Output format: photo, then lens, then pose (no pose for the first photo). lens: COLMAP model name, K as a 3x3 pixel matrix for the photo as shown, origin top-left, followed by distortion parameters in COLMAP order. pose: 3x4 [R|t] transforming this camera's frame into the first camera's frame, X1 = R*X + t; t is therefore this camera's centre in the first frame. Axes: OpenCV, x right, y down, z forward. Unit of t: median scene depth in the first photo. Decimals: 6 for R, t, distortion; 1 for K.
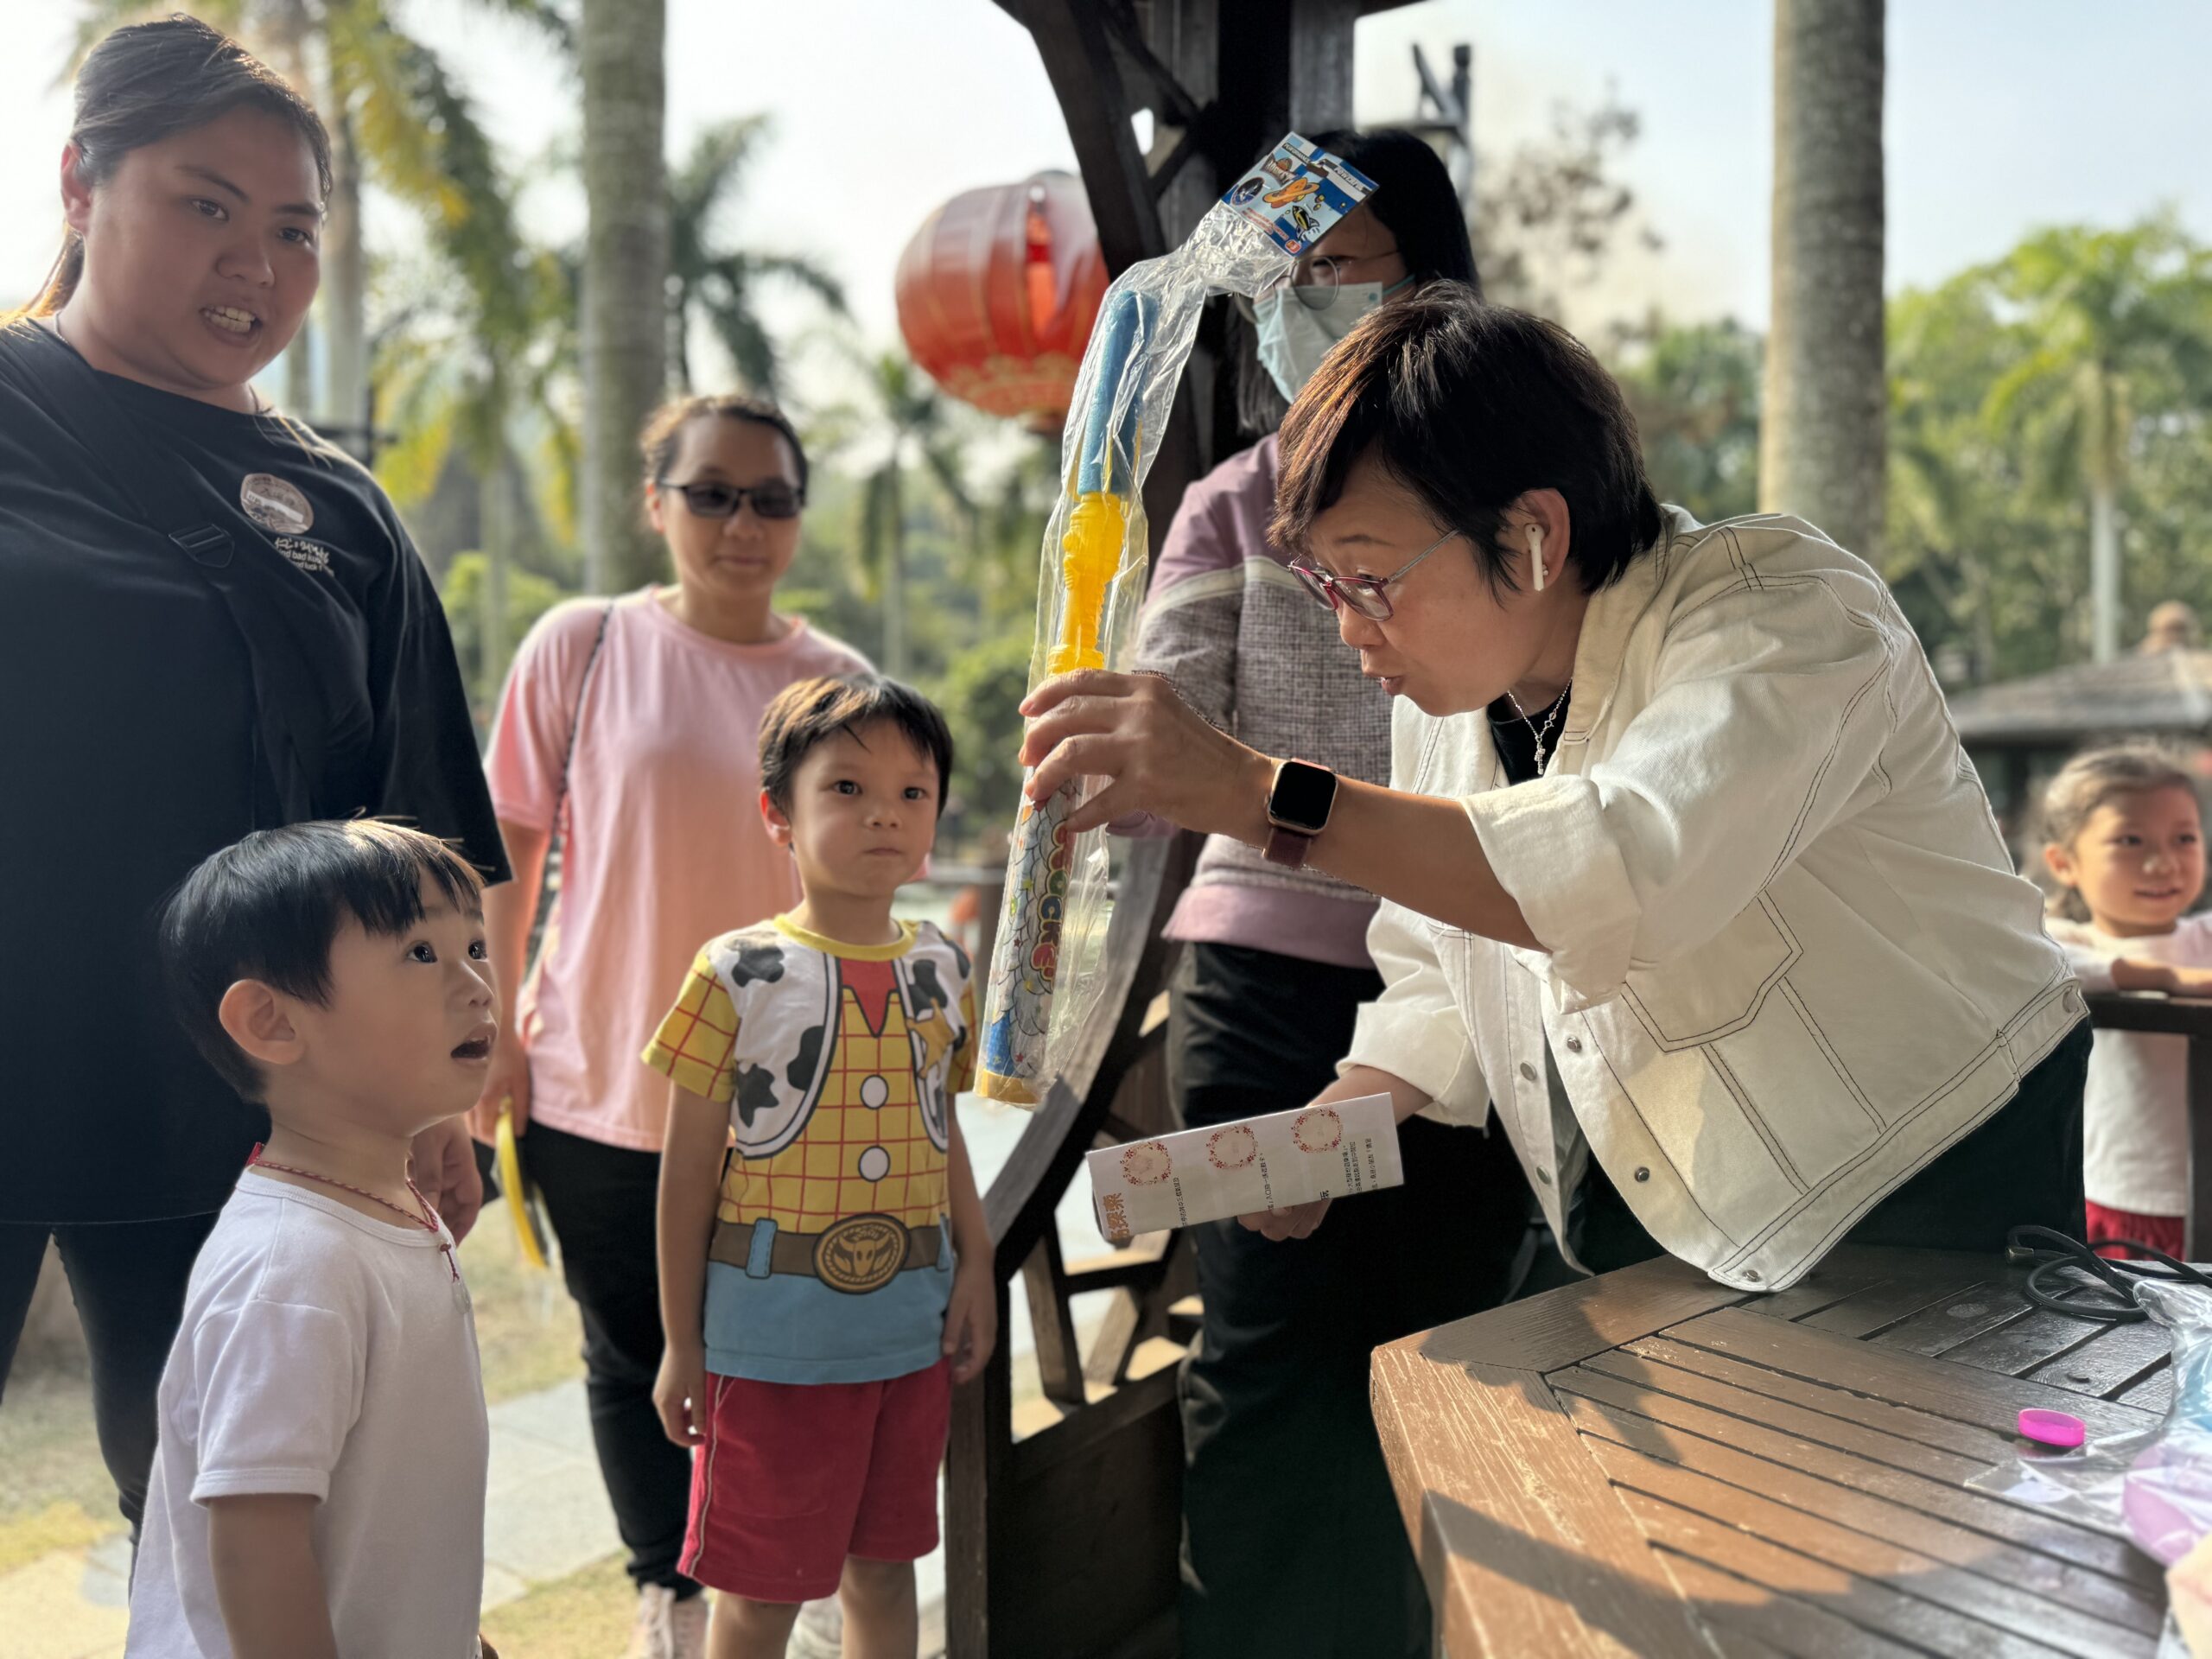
lens RADIAL K [[1550.1, 0, 1136.5], [0, 1550.1, 834.9], [0, 0, 1]] dist [0.068140, -0.112572]
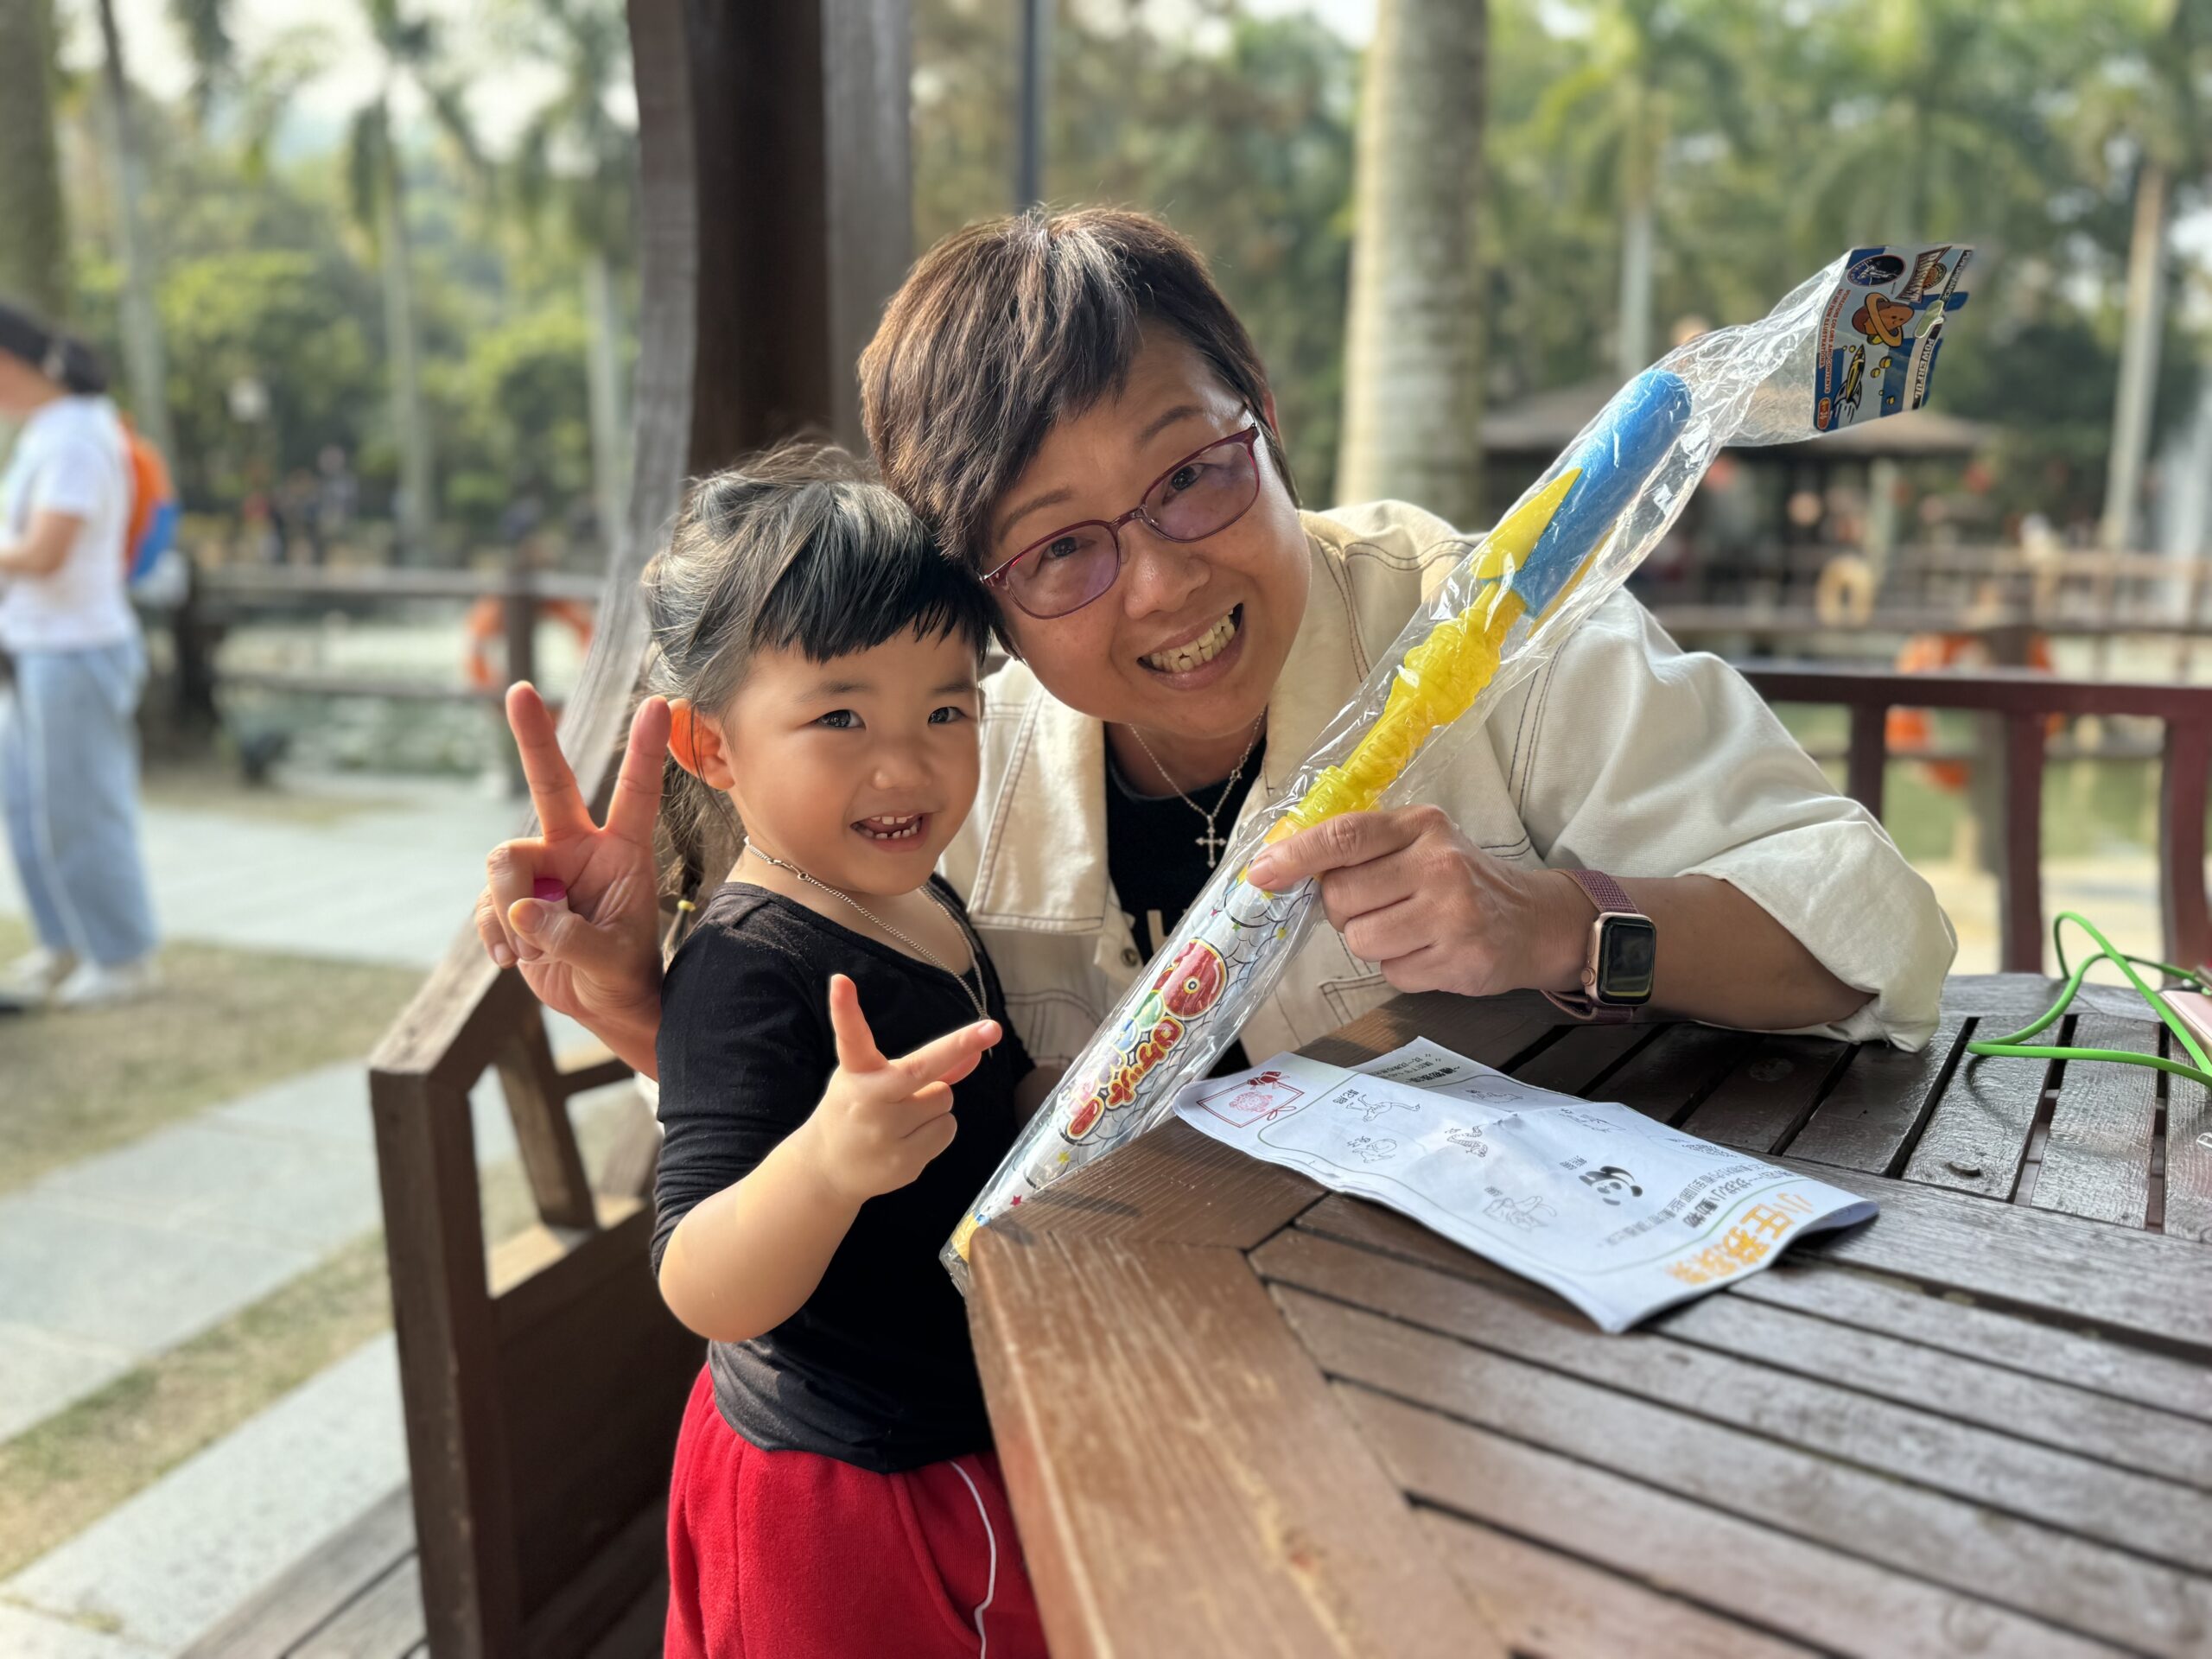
lens RADIAL K [[1550.1, 0, 1136.5], [0, 1550.1, 834.9], [0, 0, 1]] dist [0.068140, -0.112572]
pose [[0.965266, -0.049729, 0.256493, 0.034895], [0.002813, 0.983641, 0.180119, 0.036313], [-0.261254, -0.173142, 0.949615, 0.231122]]
